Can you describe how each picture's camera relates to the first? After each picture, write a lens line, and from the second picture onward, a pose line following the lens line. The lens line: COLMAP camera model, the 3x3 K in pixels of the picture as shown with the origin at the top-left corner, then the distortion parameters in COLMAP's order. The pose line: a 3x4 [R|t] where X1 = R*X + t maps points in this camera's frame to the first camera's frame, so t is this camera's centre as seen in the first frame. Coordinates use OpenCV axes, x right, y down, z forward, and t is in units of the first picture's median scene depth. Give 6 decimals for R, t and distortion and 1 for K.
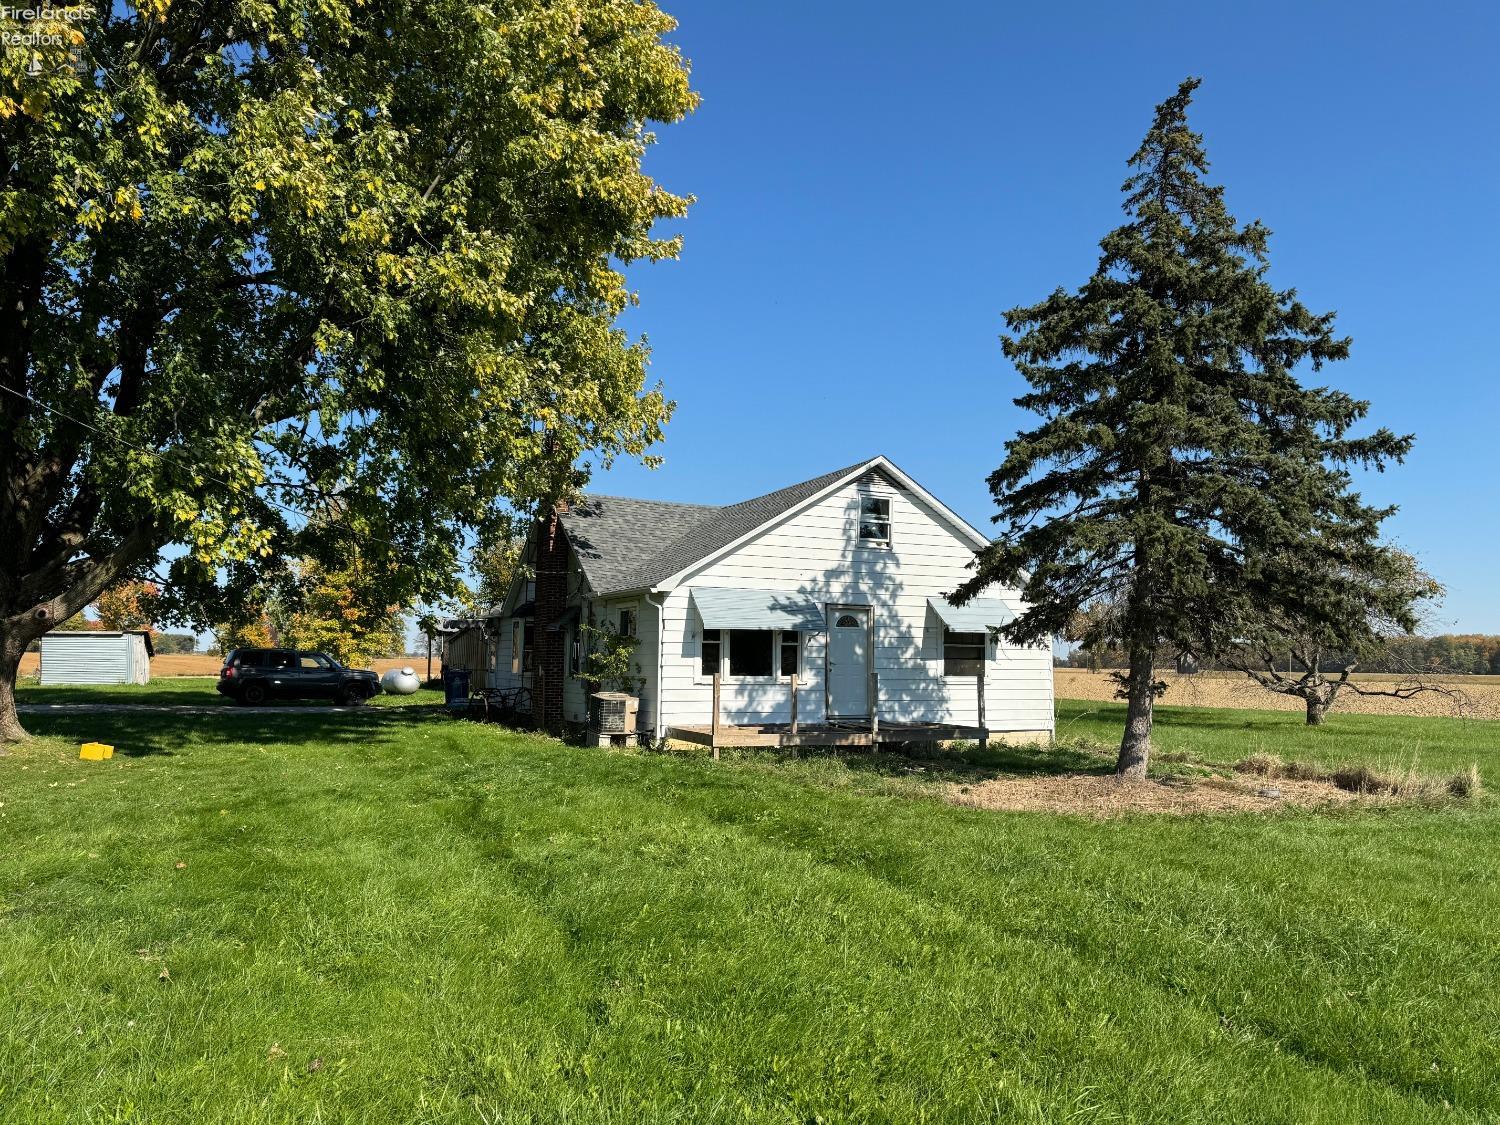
lens RADIAL K [[1037.0, 0, 794.8], [0, 1037.0, 584.3], [0, 0, 1]] dist [0.132345, -0.165615]
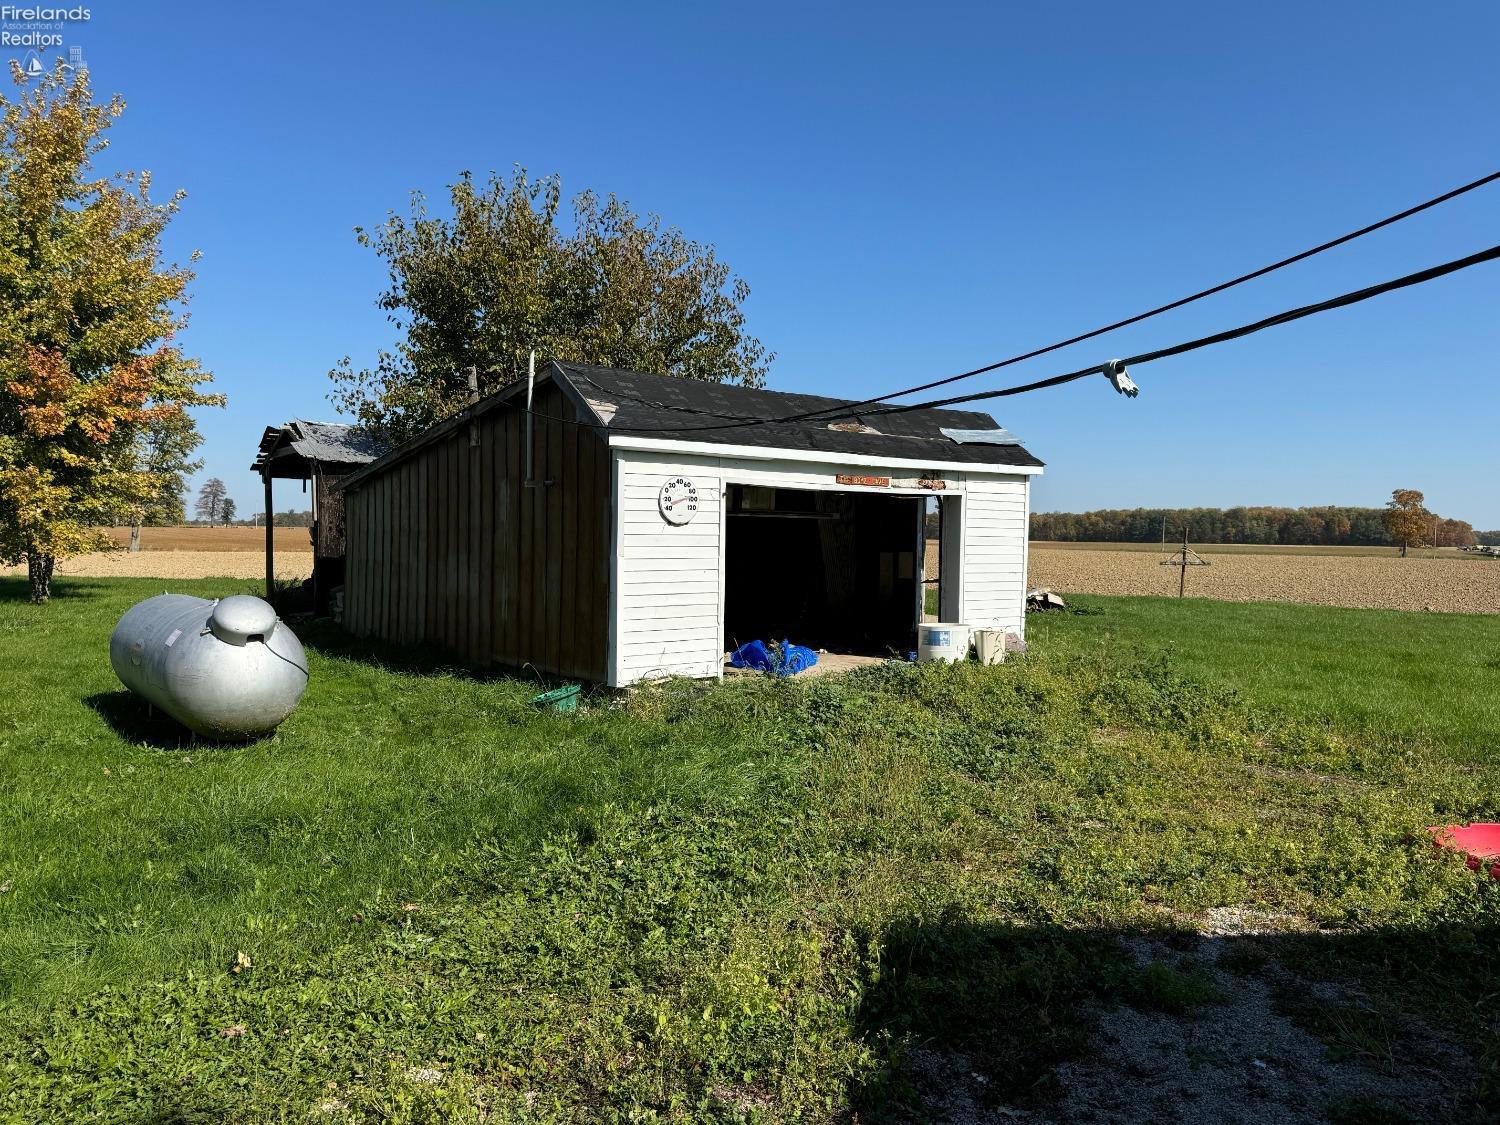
lens RADIAL K [[1037.0, 0, 794.8], [0, 1037.0, 584.3], [0, 0, 1]] dist [0.132345, -0.165615]
pose [[0.988632, 0.000582, 0.150355, -0.748048], [-0.019553, 0.991999, 0.124724, 0.121363], [-0.149080, -0.126246, 0.980733, 2.051884]]
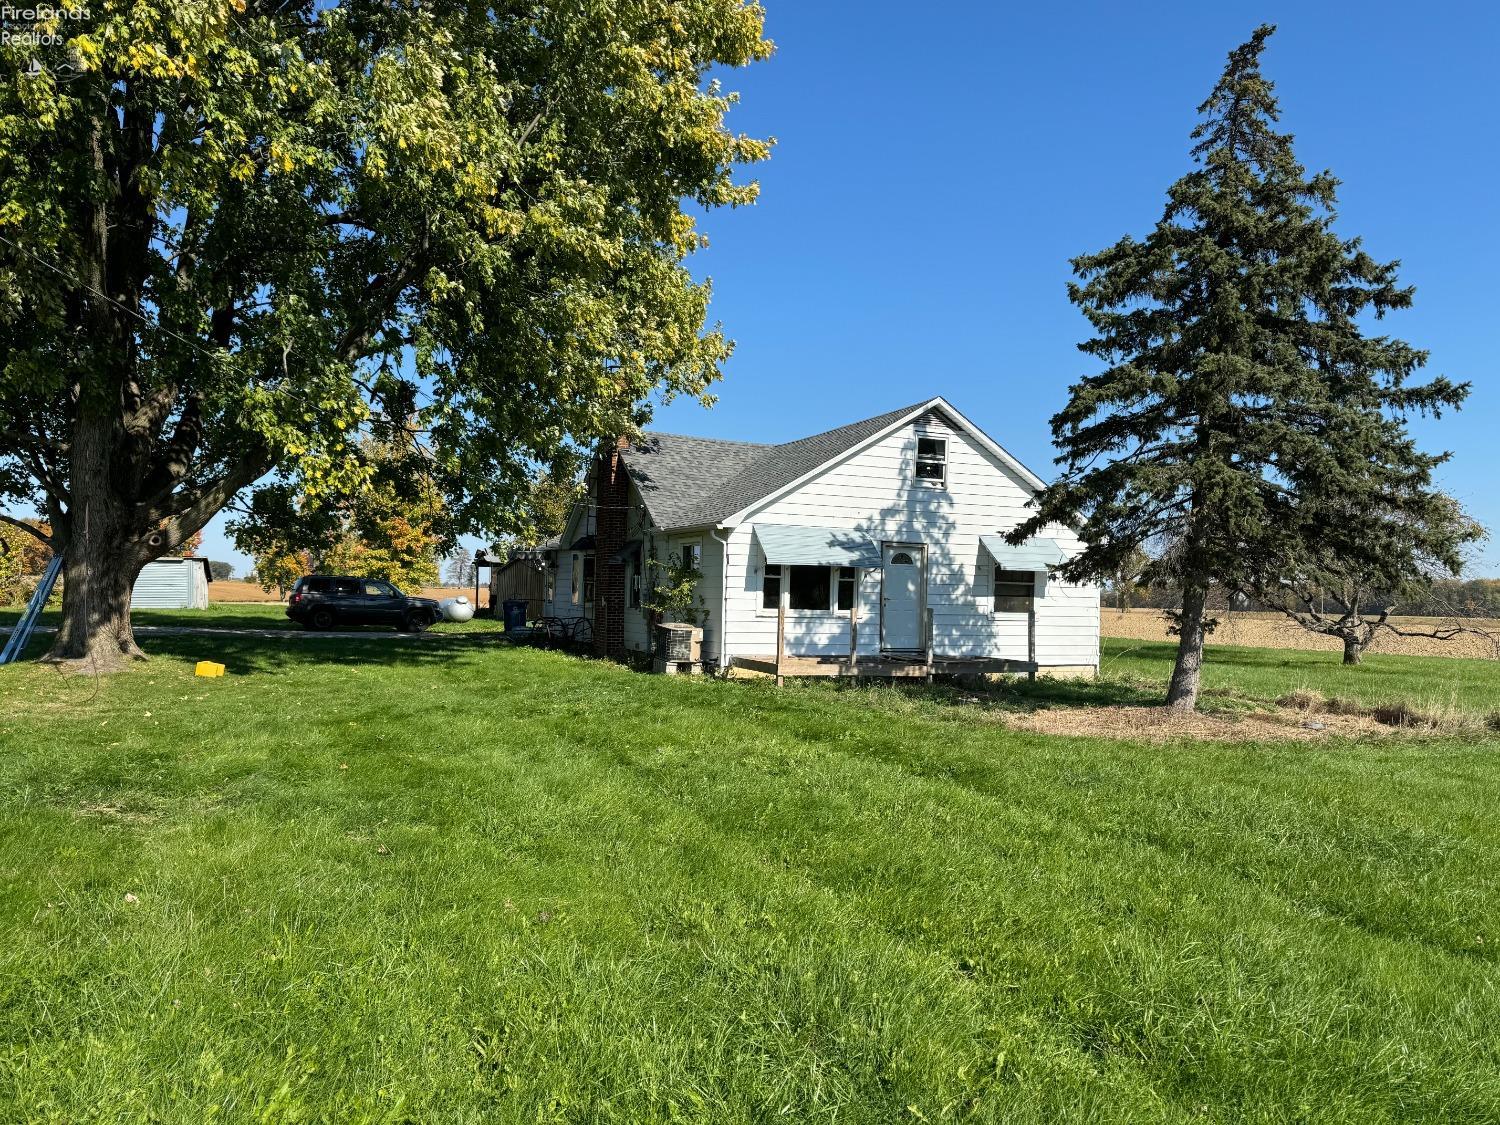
lens RADIAL K [[1037.0, 0, 794.8], [0, 1037.0, 584.3], [0, 0, 1]] dist [0.132345, -0.165615]
pose [[0.999618, 0.013994, -0.023851, -0.040979], [-0.012504, 0.998028, 0.061514, -0.001509], [0.024665, -0.061192, 0.997821, -0.053011]]
